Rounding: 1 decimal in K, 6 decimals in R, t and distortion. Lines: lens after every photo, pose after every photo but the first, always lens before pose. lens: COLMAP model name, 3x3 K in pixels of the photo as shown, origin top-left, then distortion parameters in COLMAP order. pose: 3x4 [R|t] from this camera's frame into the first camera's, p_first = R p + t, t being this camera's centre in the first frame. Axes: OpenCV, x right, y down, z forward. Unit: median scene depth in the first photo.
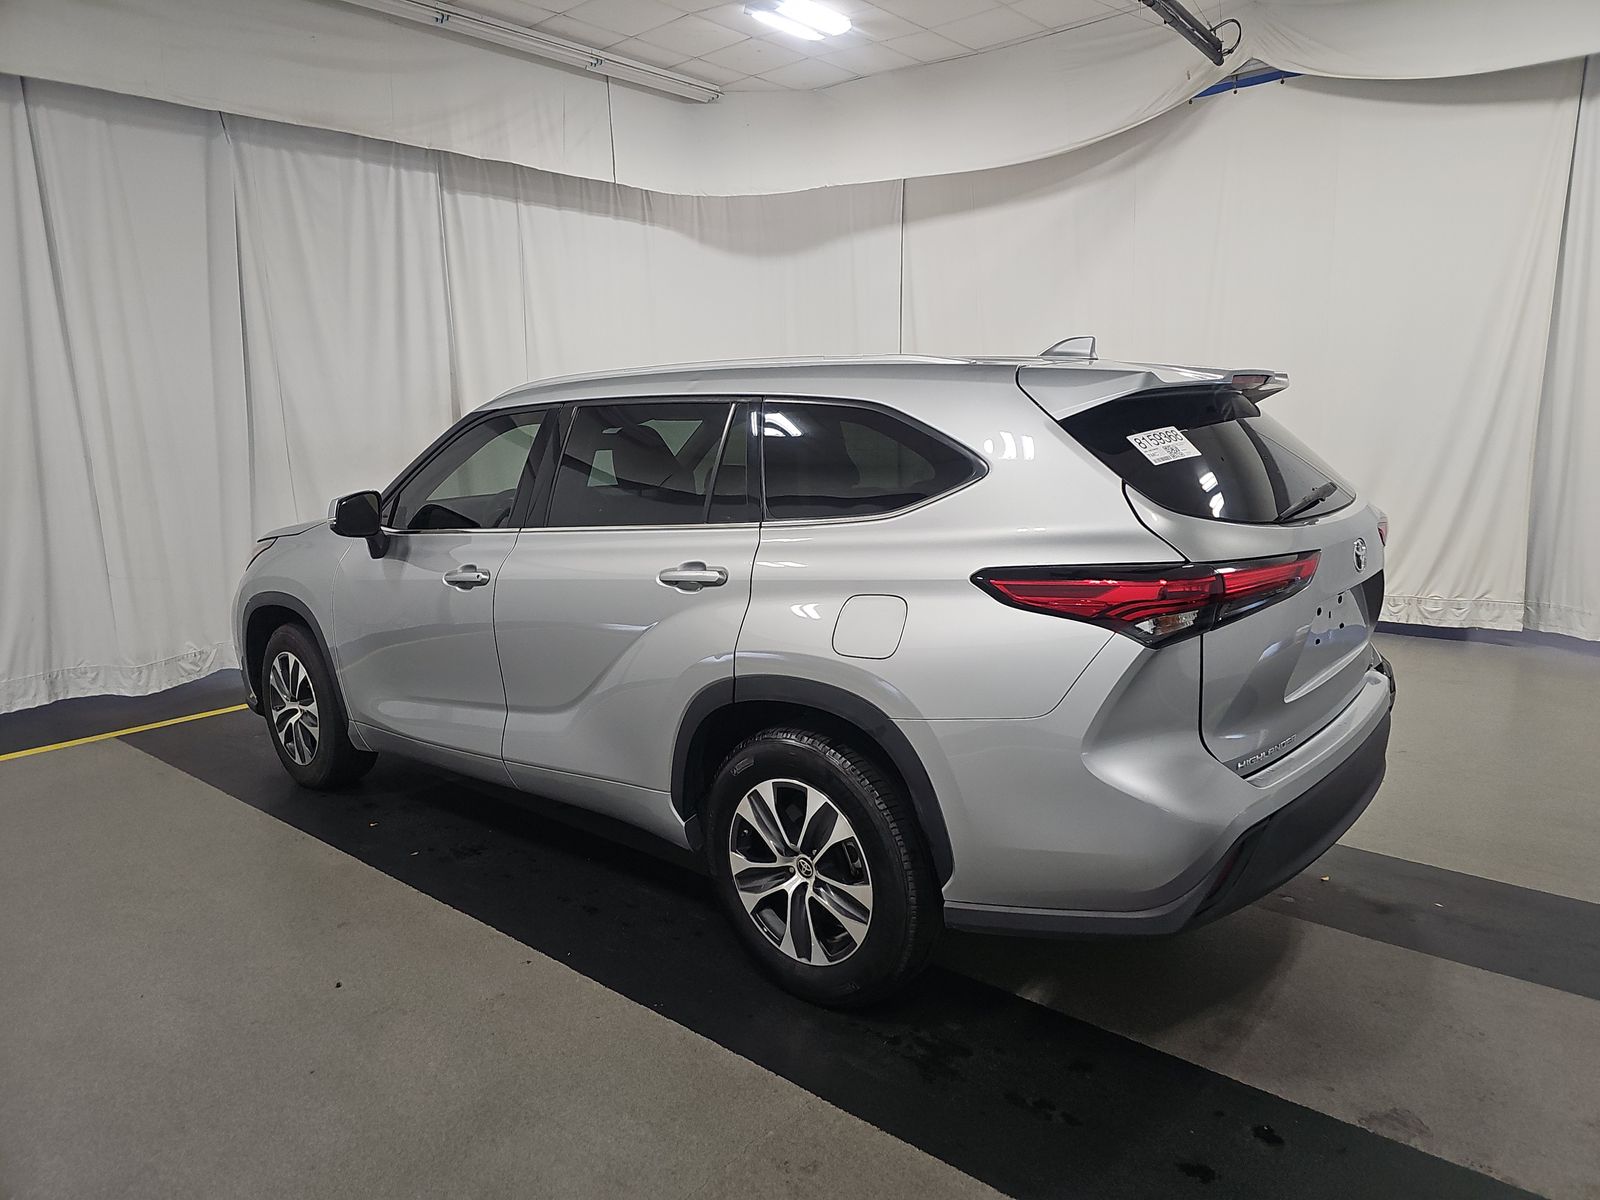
lens RADIAL K [[1070.4, 0, 815.2], [0, 1070.4, 597.7], [0, 0, 1]] dist [0.073515, -0.038011]
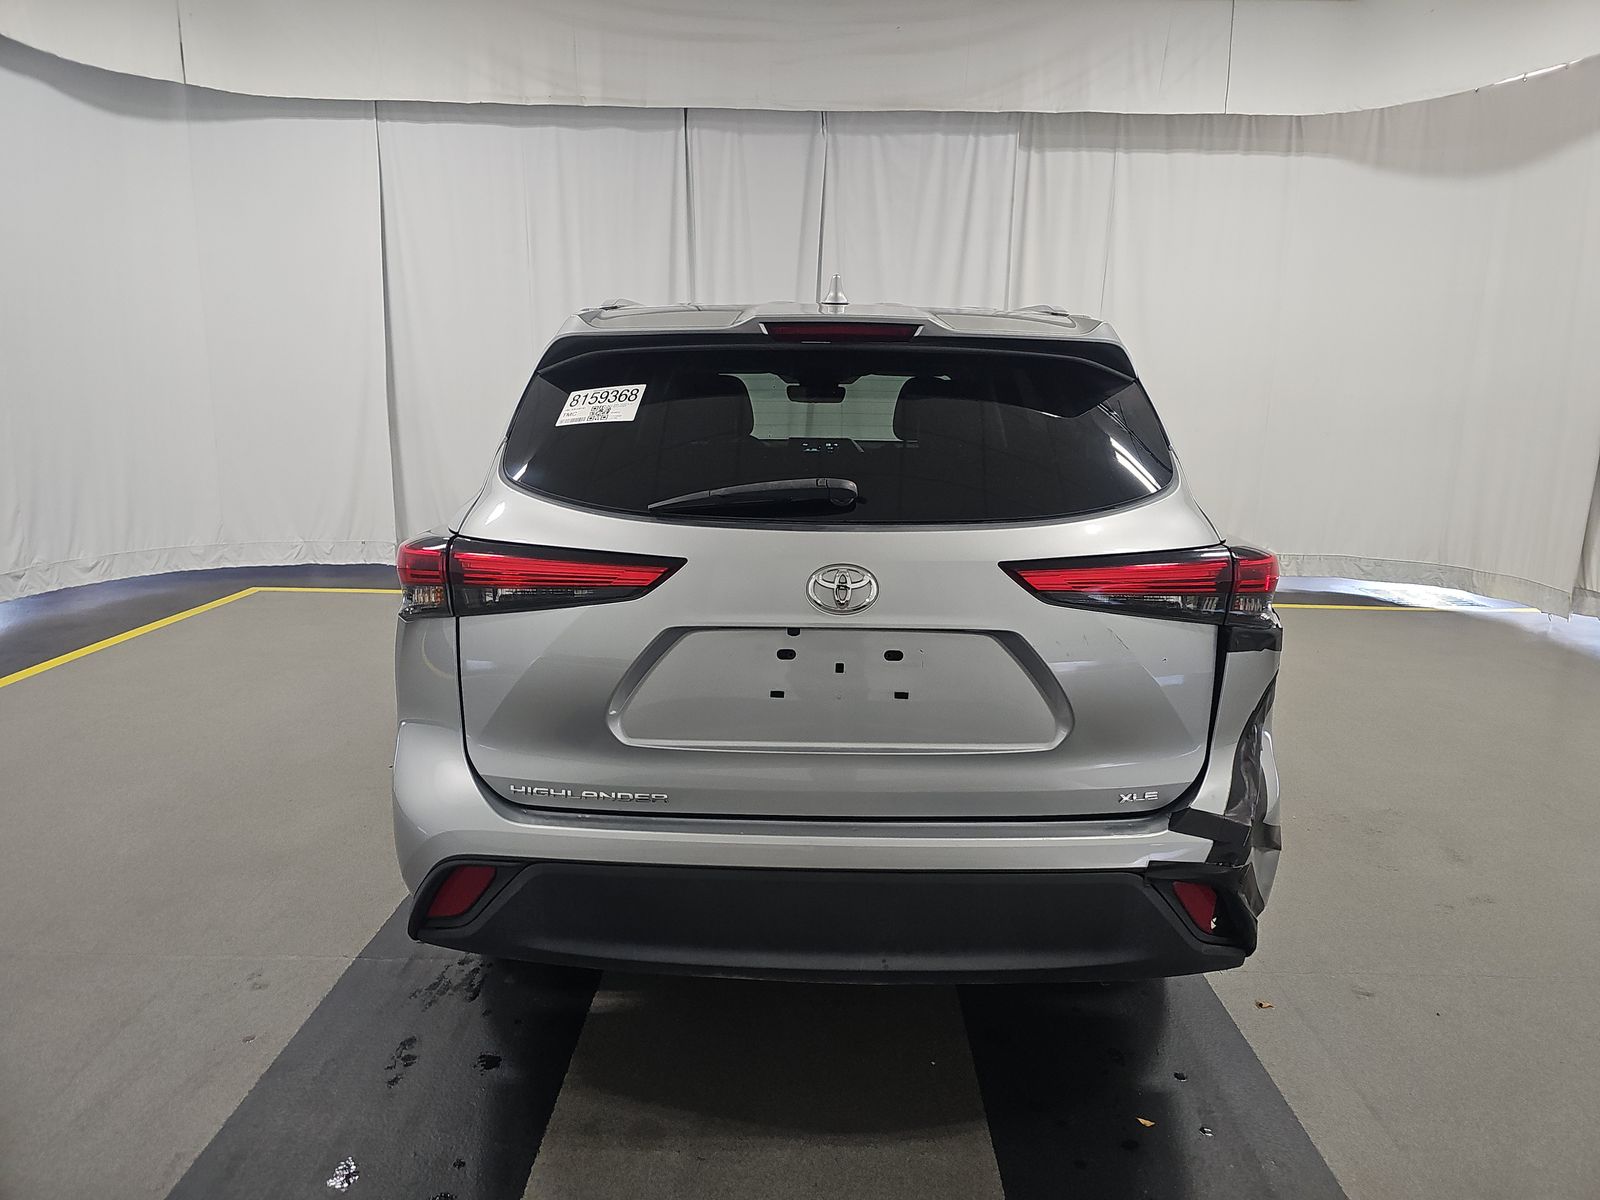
lens RADIAL K [[1070.4, 0, 815.2], [0, 1070.4, 597.7], [0, 0, 1]] dist [0.073515, -0.038011]
pose [[0.642376, 0.193304, -0.741611, 0.370644], [-0.170224, 0.979485, 0.107860, -0.039108], [0.747246, 0.056953, 0.662102, 0.201475]]
